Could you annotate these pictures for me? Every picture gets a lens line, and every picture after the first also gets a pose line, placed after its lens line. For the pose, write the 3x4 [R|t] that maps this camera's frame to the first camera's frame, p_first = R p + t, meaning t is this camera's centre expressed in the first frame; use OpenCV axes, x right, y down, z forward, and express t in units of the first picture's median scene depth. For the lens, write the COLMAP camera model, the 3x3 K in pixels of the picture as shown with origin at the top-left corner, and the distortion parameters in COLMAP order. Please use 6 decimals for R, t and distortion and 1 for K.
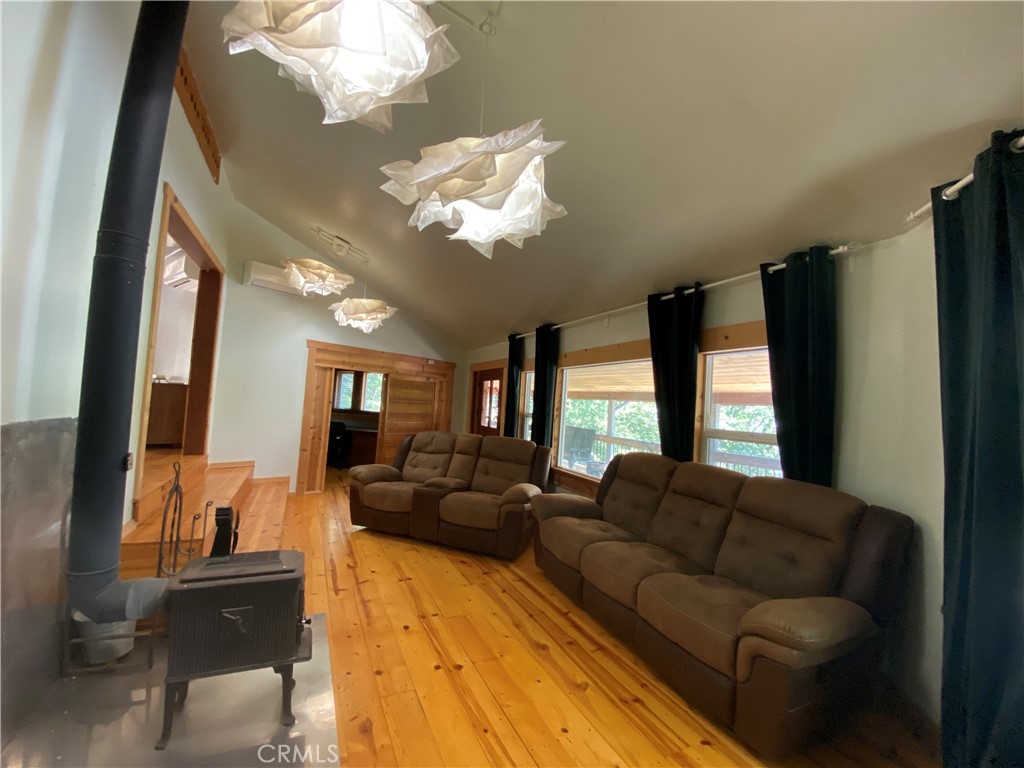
lens RADIAL K [[409.2, 0, 516.2], [0, 409.2, 383.3], [0, 0, 1]] dist [0.014326, -0.015404]
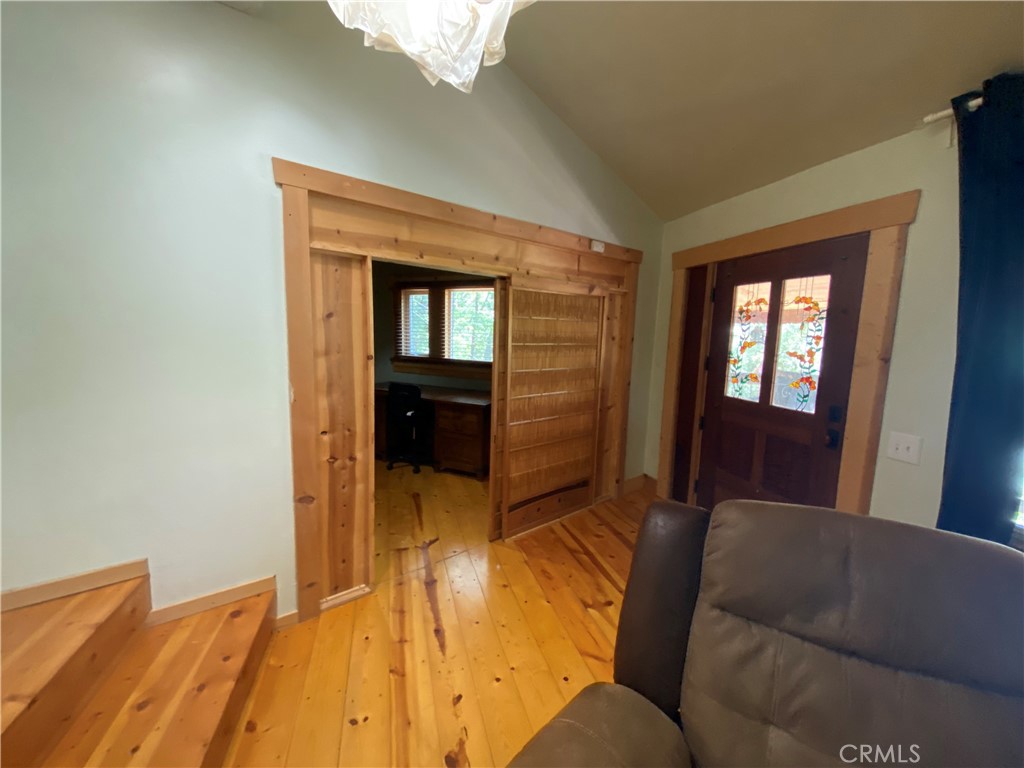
lens RADIAL K [[418.7, 0, 505.8], [0, 418.7, 386.0], [0, 0, 1]] dist [0.015740, -0.017029]
pose [[0.978203, -0.005991, -0.207565, -0.224227], [0.042132, 0.984518, 0.170142, 0.011744], [0.203333, -0.175179, 0.963311, 0.573447]]
